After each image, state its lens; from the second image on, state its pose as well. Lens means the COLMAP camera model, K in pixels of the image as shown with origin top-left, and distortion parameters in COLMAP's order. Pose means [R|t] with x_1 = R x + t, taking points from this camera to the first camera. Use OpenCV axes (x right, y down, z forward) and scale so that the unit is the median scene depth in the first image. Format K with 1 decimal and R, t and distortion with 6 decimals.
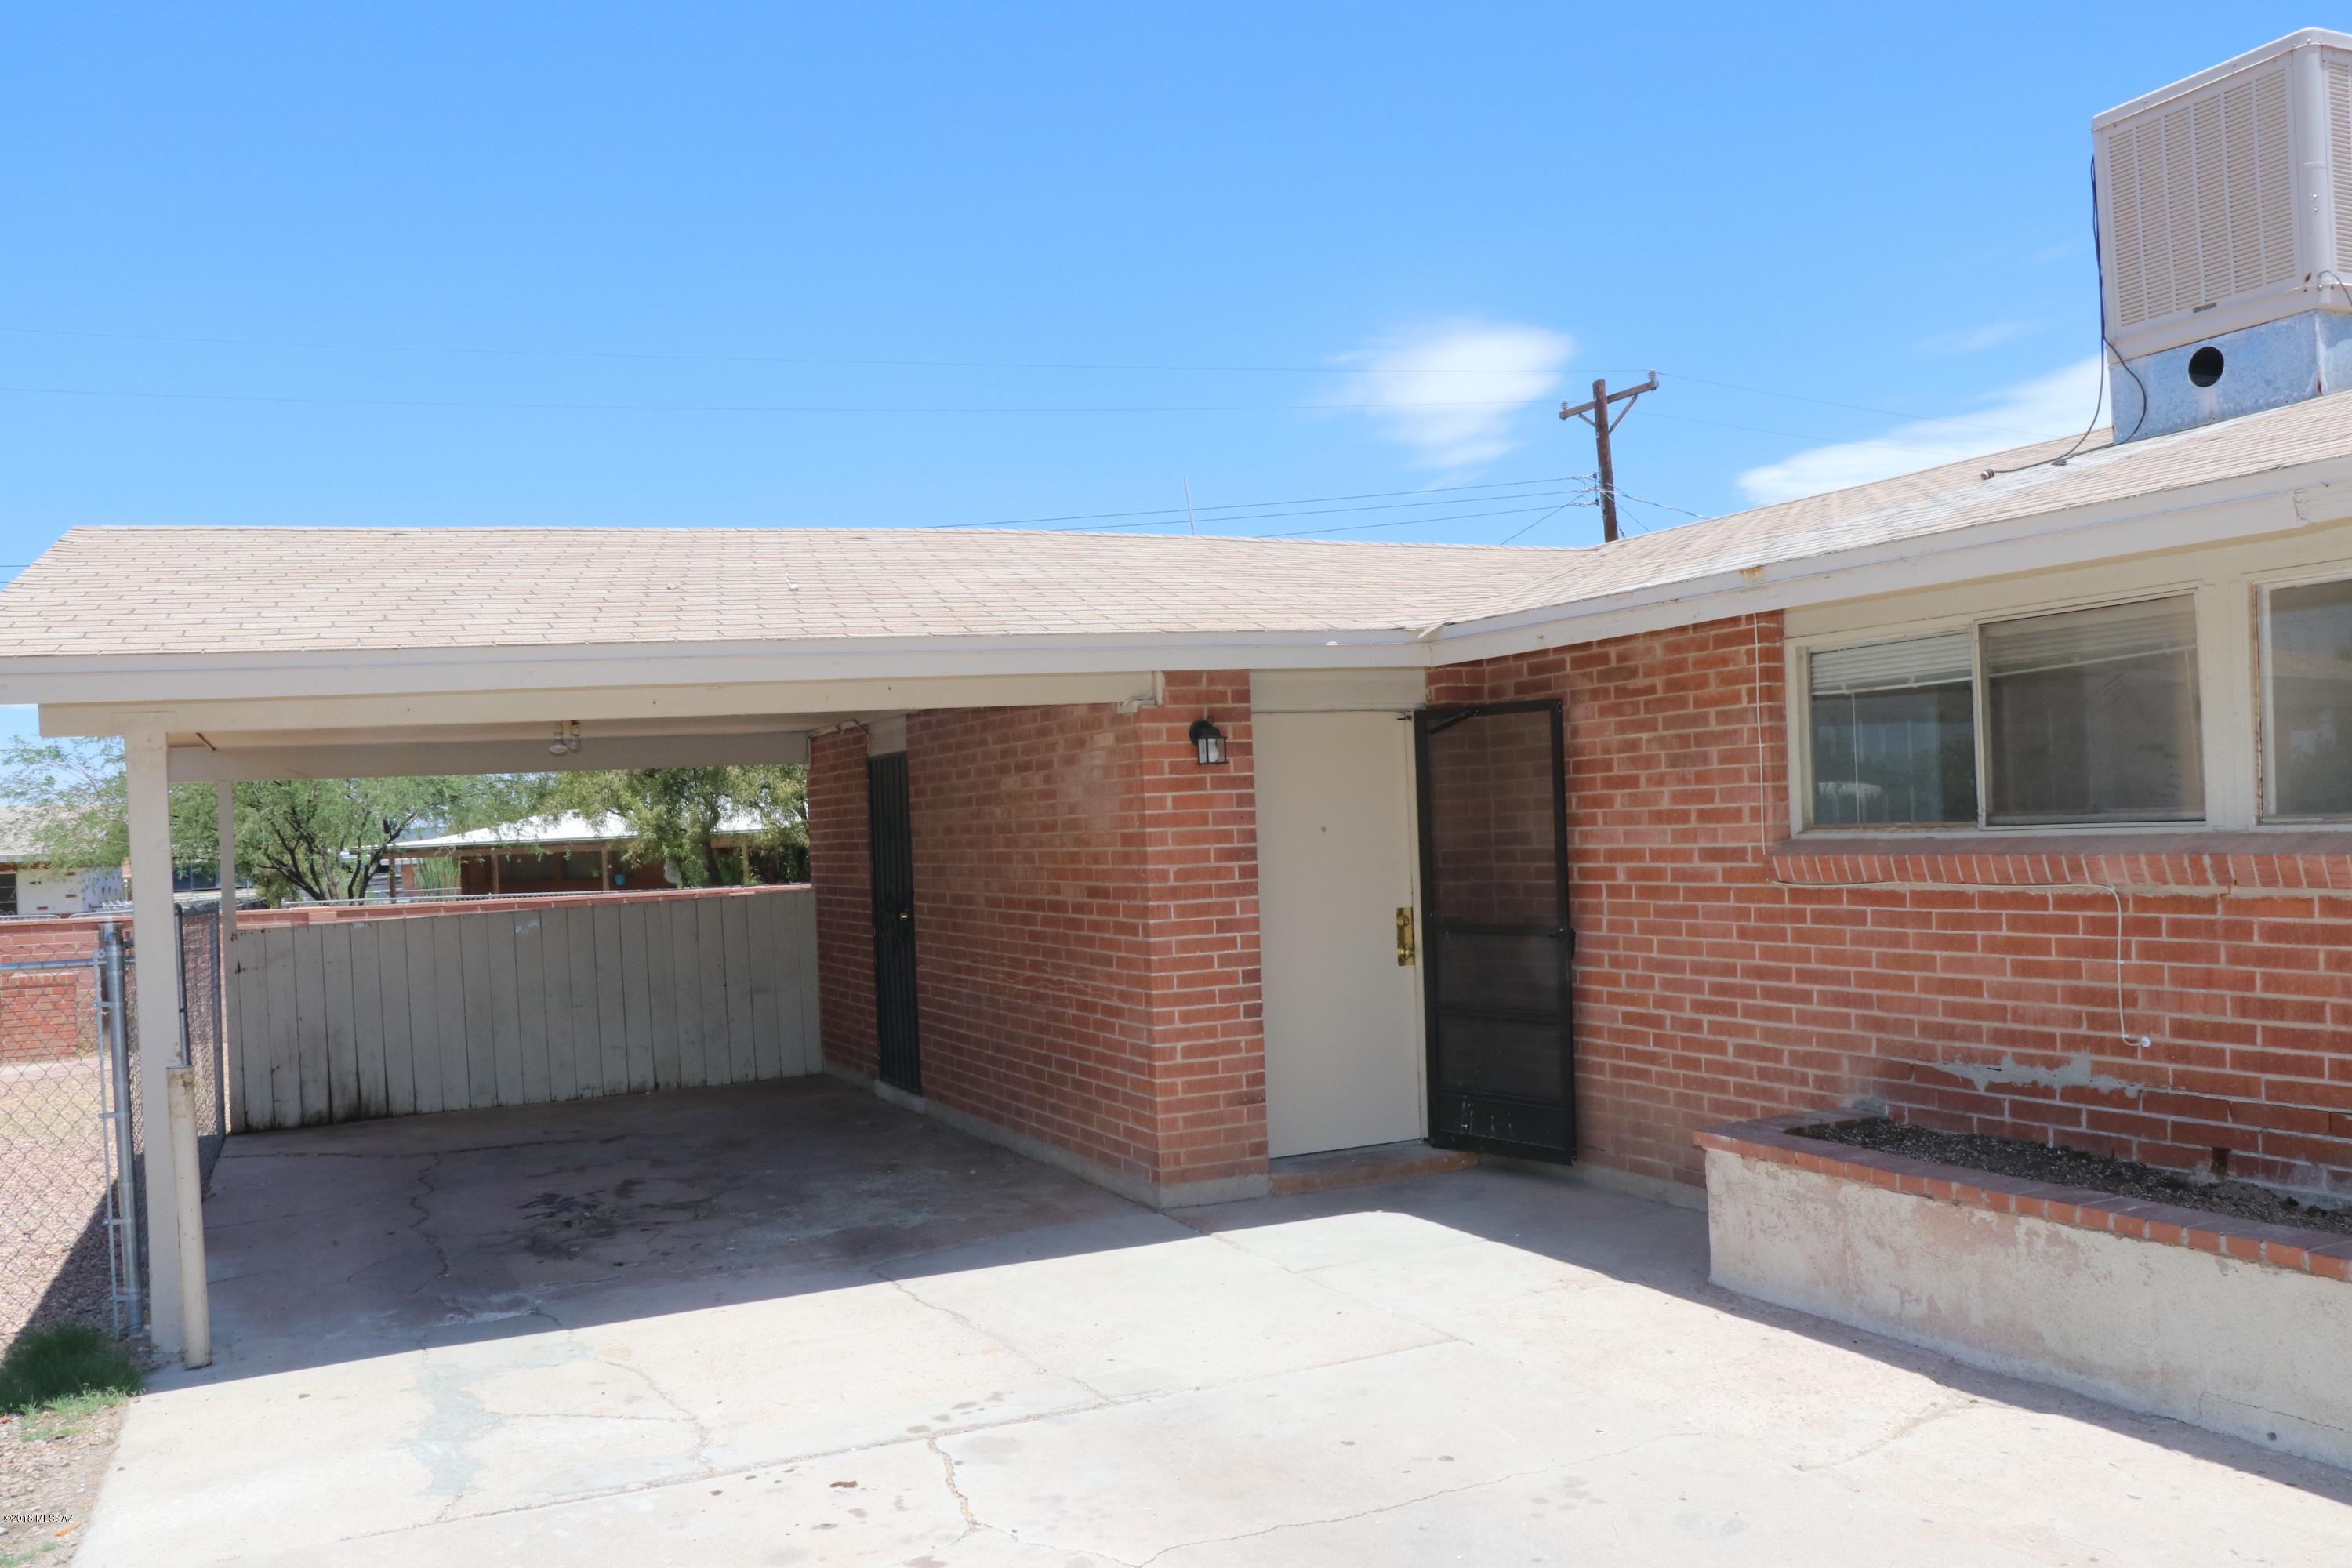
lens RADIAL K [[1927.0, 0, 1145.0], [0, 1927.0, 813.1], [0, 0, 1]] dist [-0.206179, 0.159771]
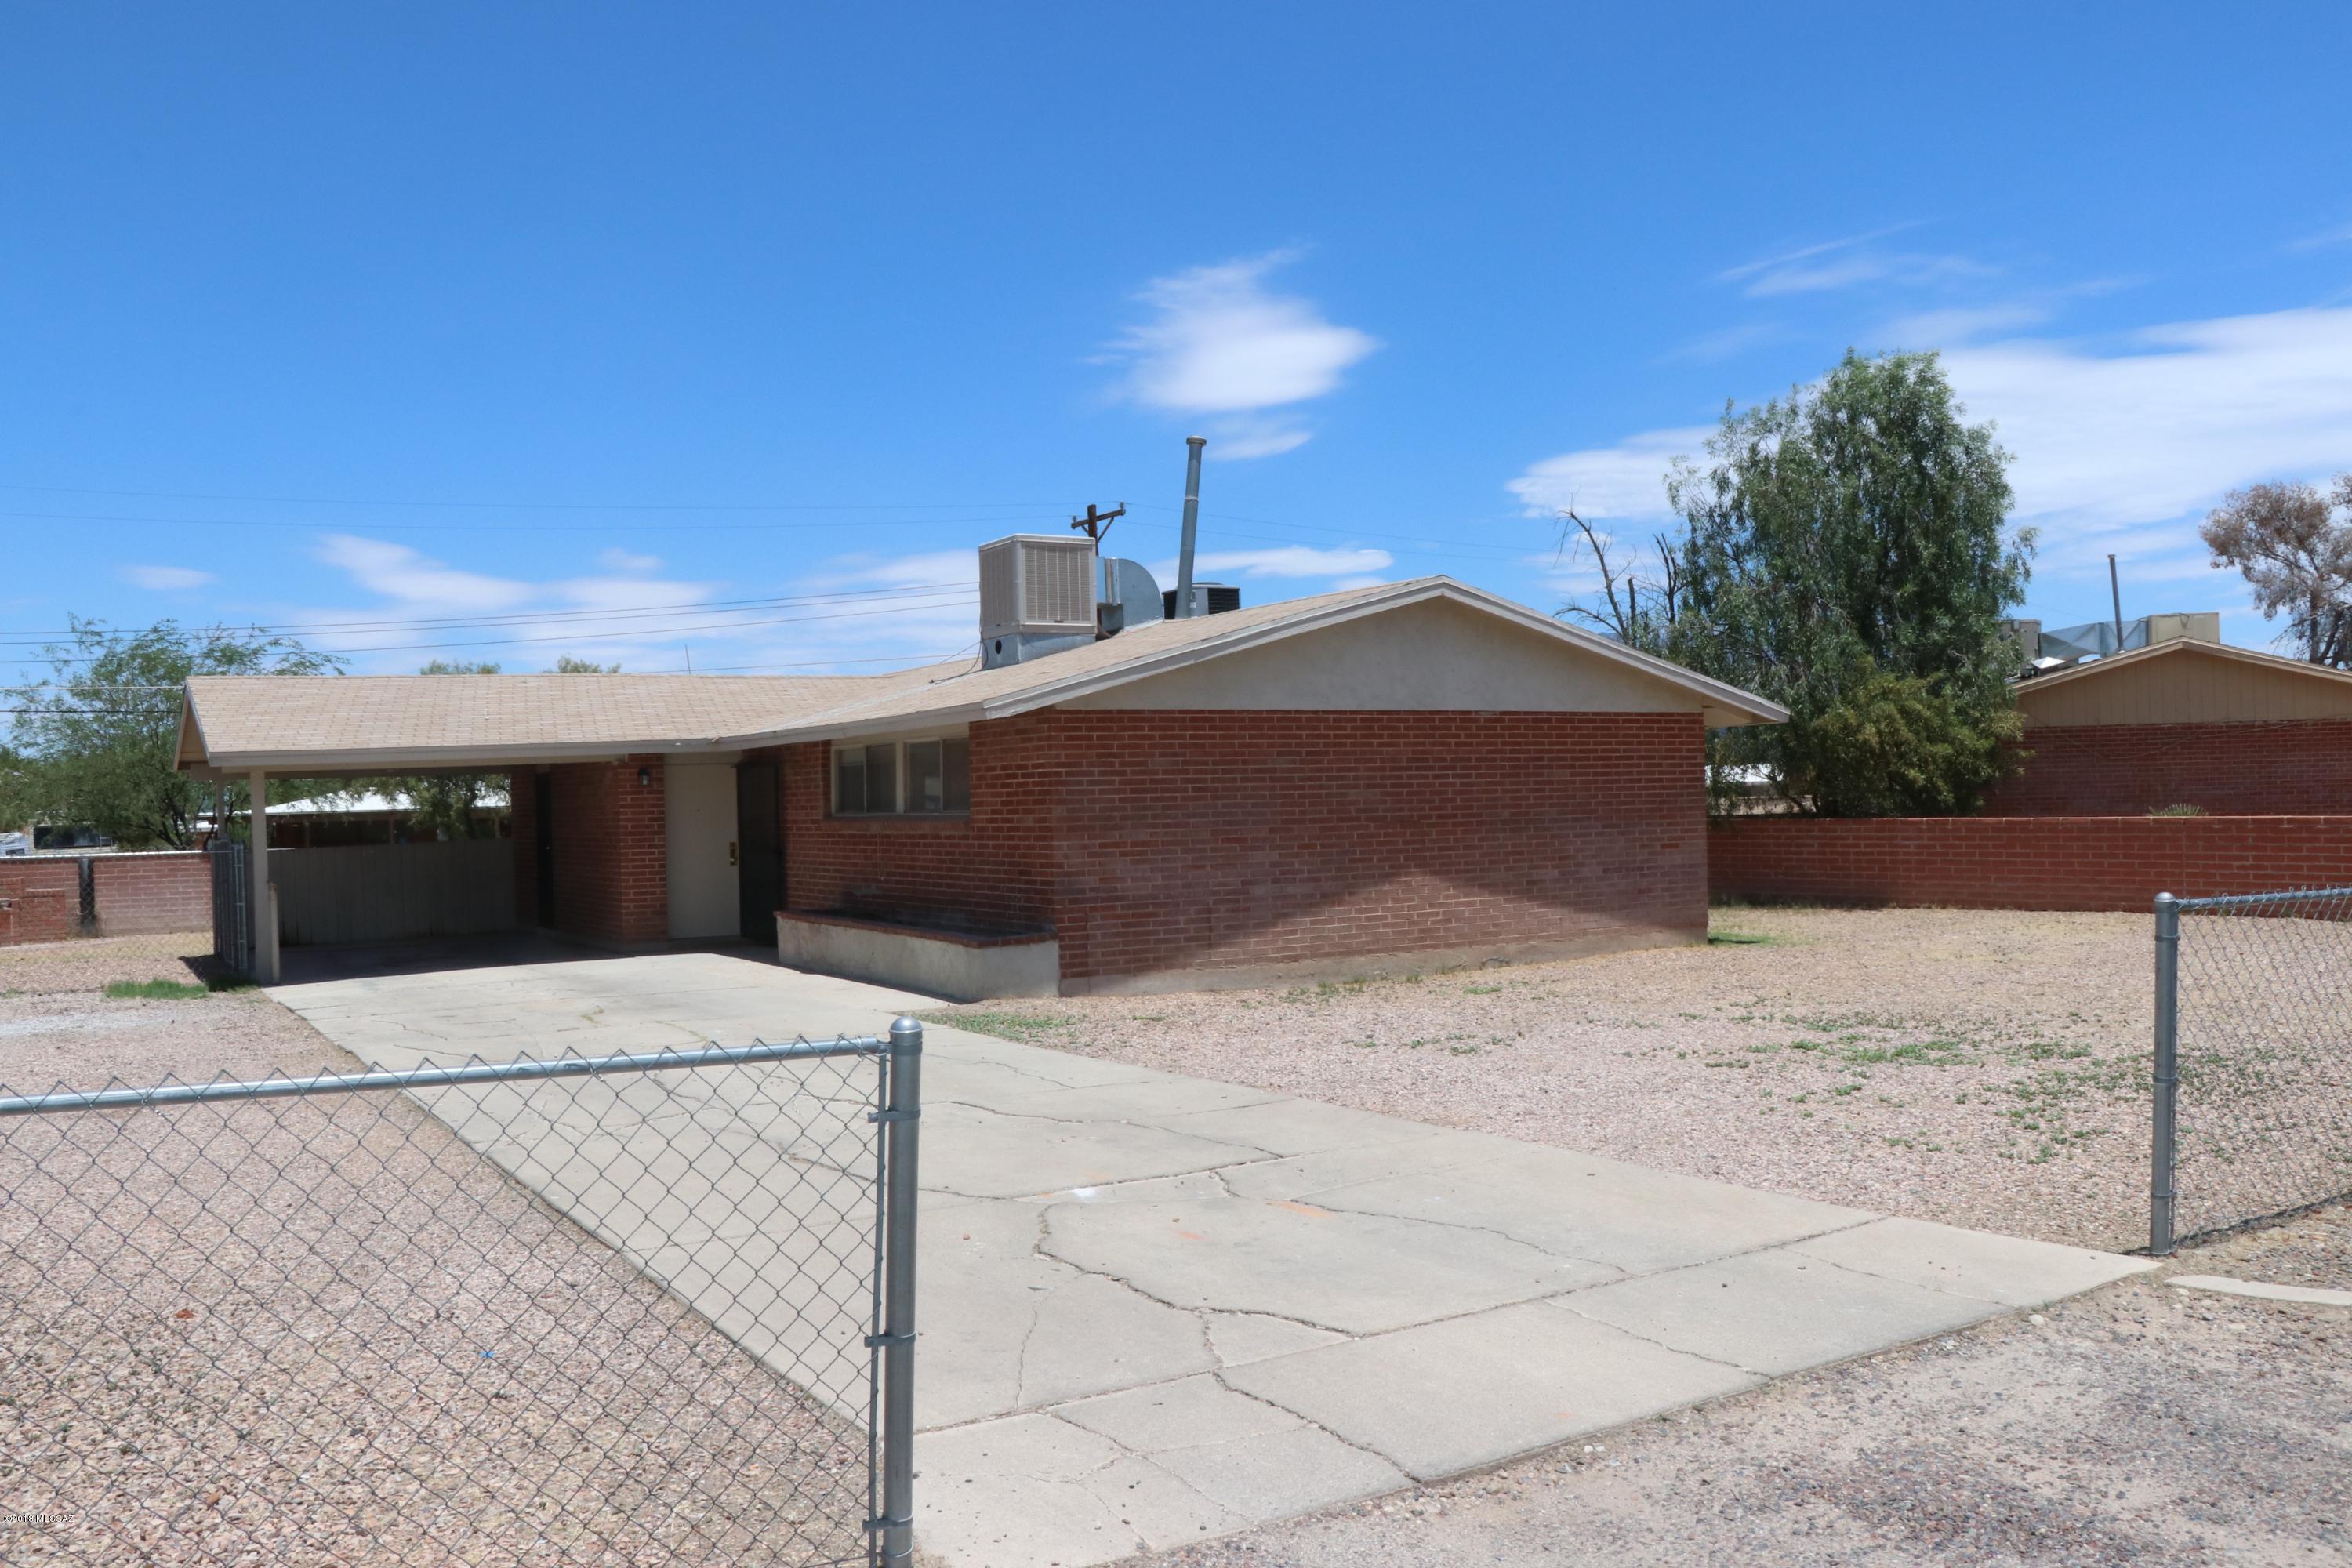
lens RADIAL K [[1927.0, 0, 1145.0], [0, 1927.0, 813.1], [0, 0, 1]] dist [-0.206179, 0.159771]
pose [[0.993533, 0.014953, 0.112555, 0.386227], [-0.016024, 0.999834, 0.008618, -0.018828], [-0.112408, -0.010366, 0.993608, -1.528375]]
